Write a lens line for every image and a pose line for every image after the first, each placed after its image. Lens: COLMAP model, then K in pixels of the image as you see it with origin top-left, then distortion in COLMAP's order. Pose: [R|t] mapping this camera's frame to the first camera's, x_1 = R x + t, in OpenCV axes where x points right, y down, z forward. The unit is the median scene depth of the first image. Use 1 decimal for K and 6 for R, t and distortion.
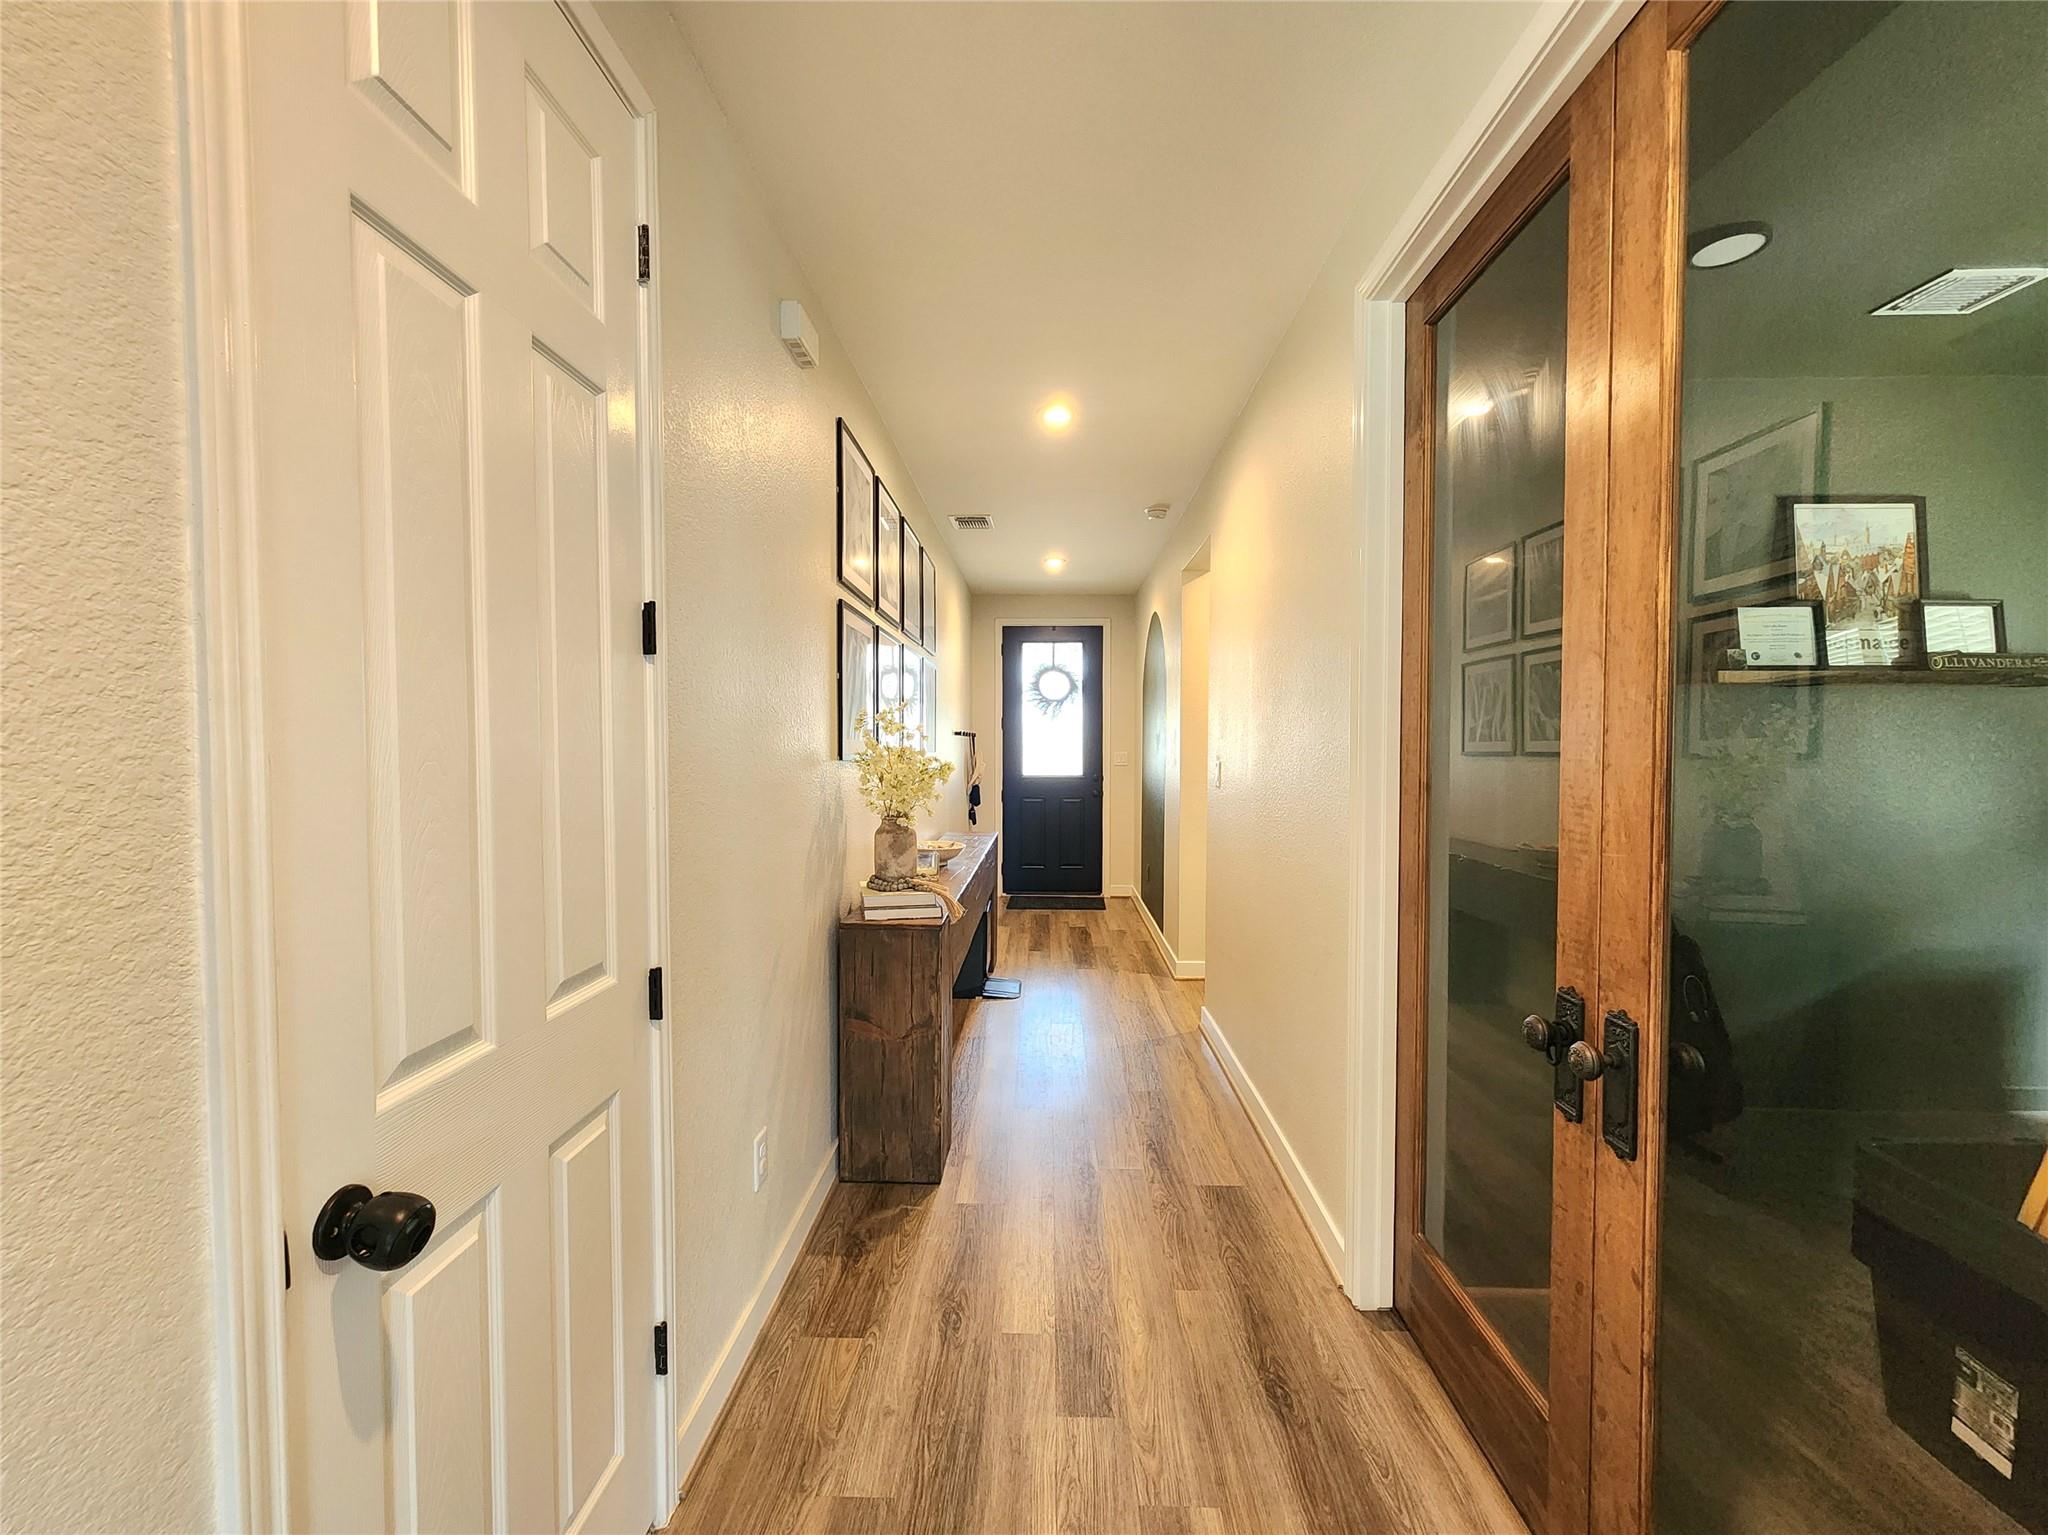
lens RADIAL K [[830.1, 0, 1021.5], [0, 830.1, 768.7], [0, 0, 1]] dist [-0.000111, -0.000075]
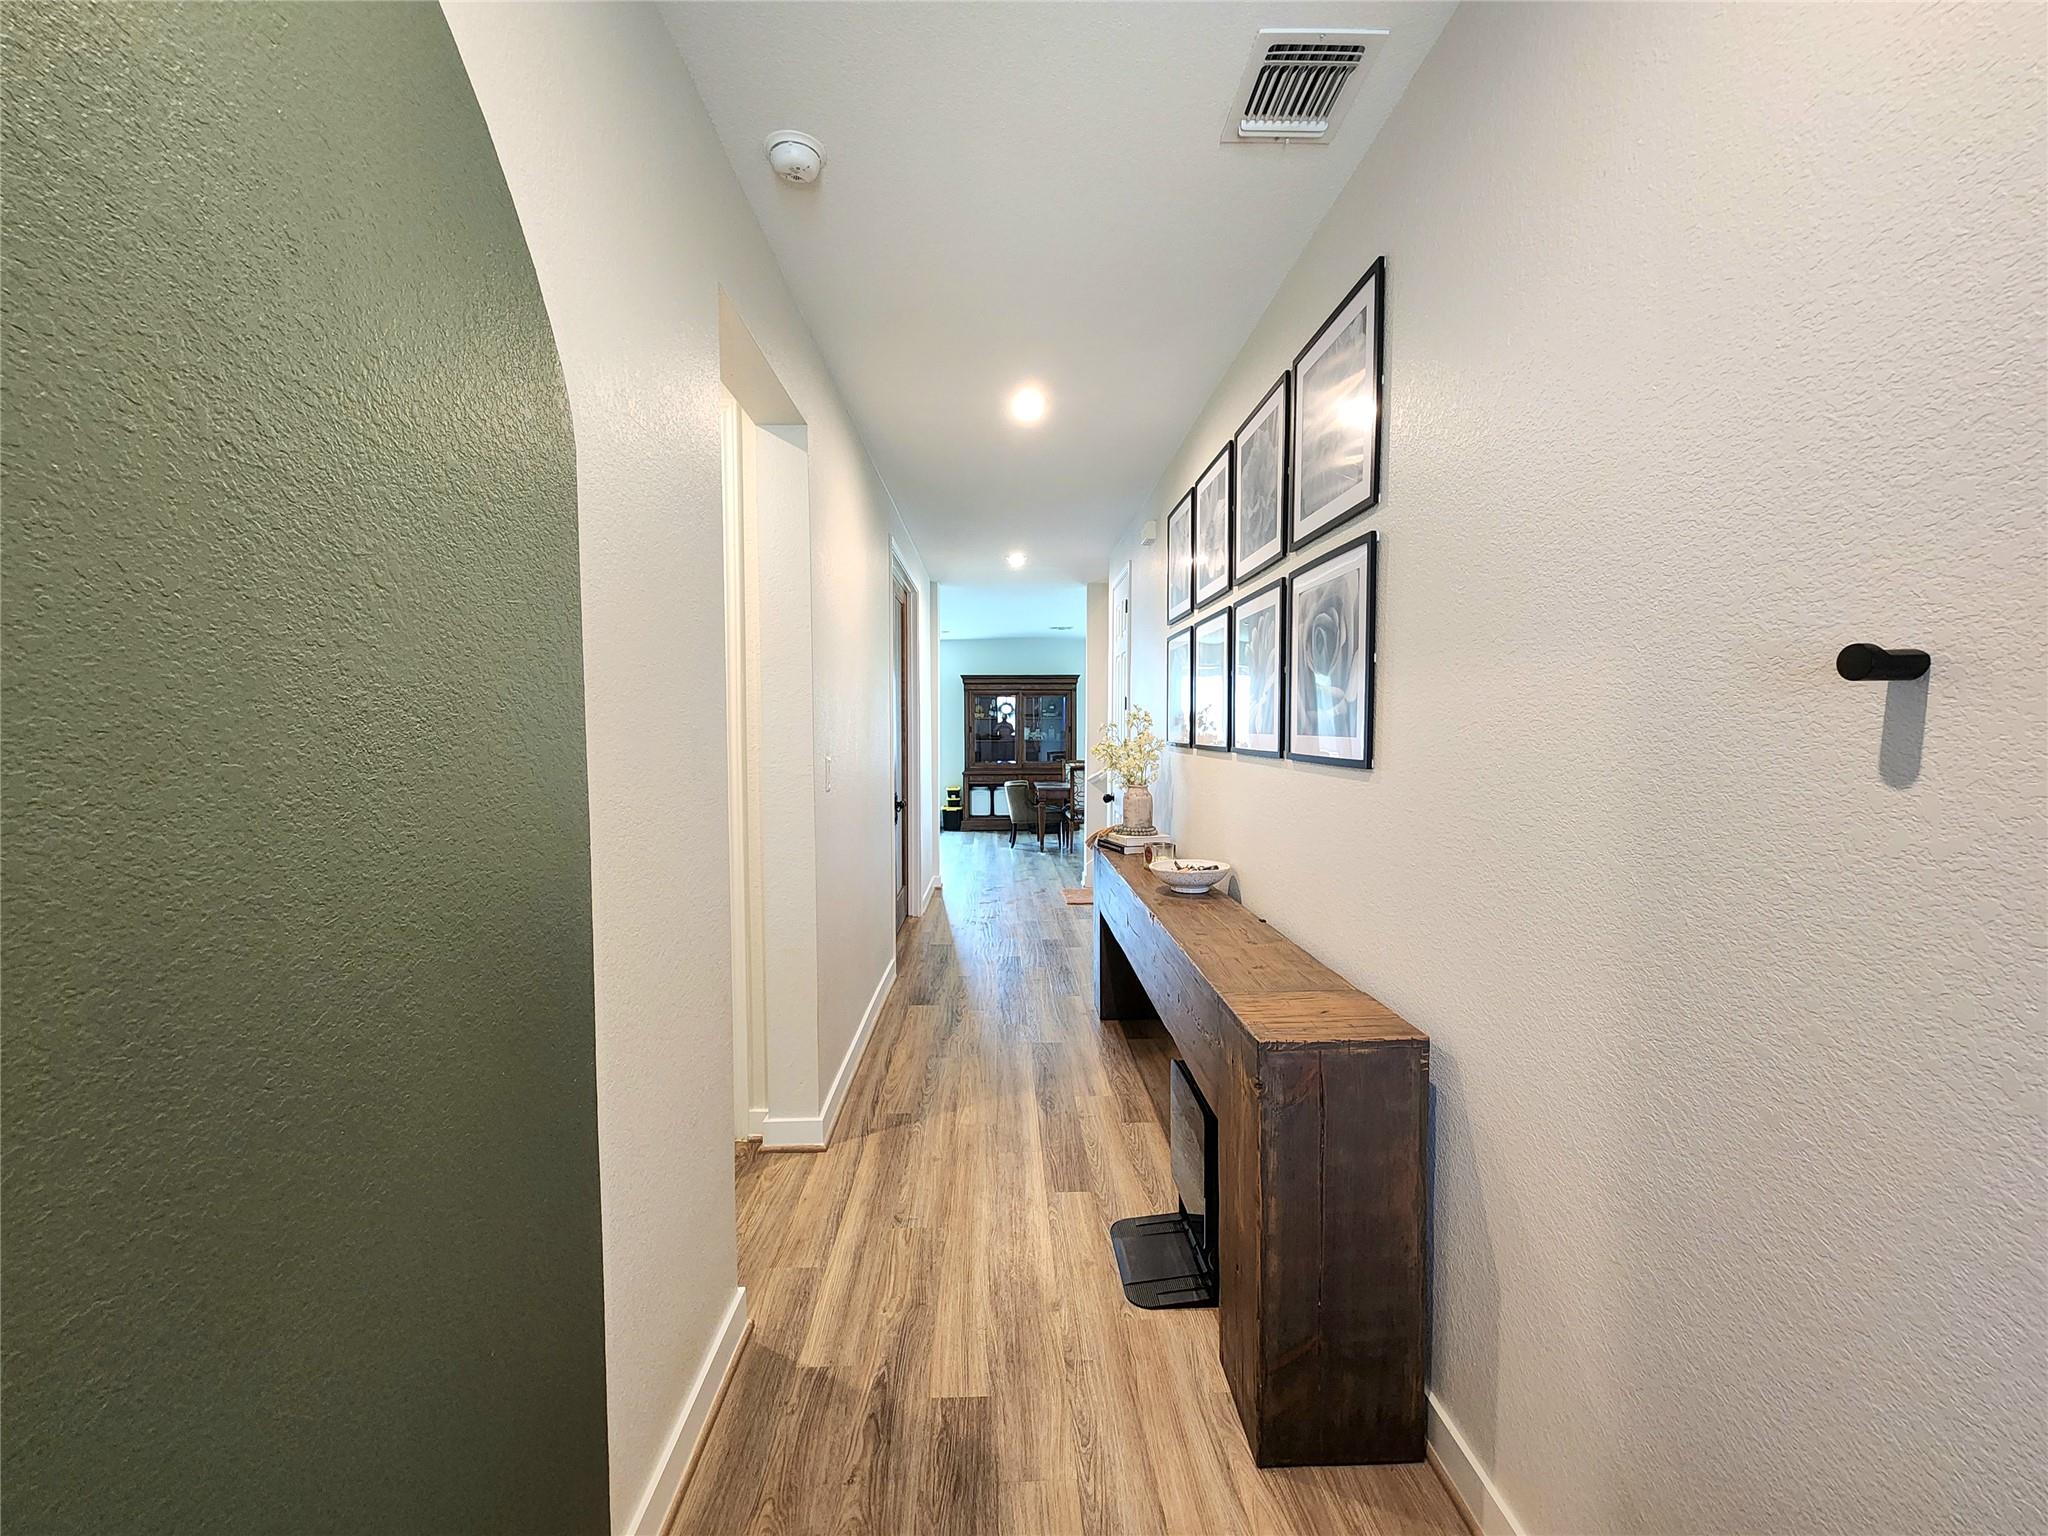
lens RADIAL K [[830.1, 0, 1023.1], [0, 830.1, 770.5], [0, 0, 1]] dist [-0.000111, -0.000075]
pose [[-0.998019, 0.006557, -0.062565, 0.061654], [0.001715, 0.997019, 0.077136, -0.031862], [0.062884, 0.076876, -0.995056, 1.094117]]
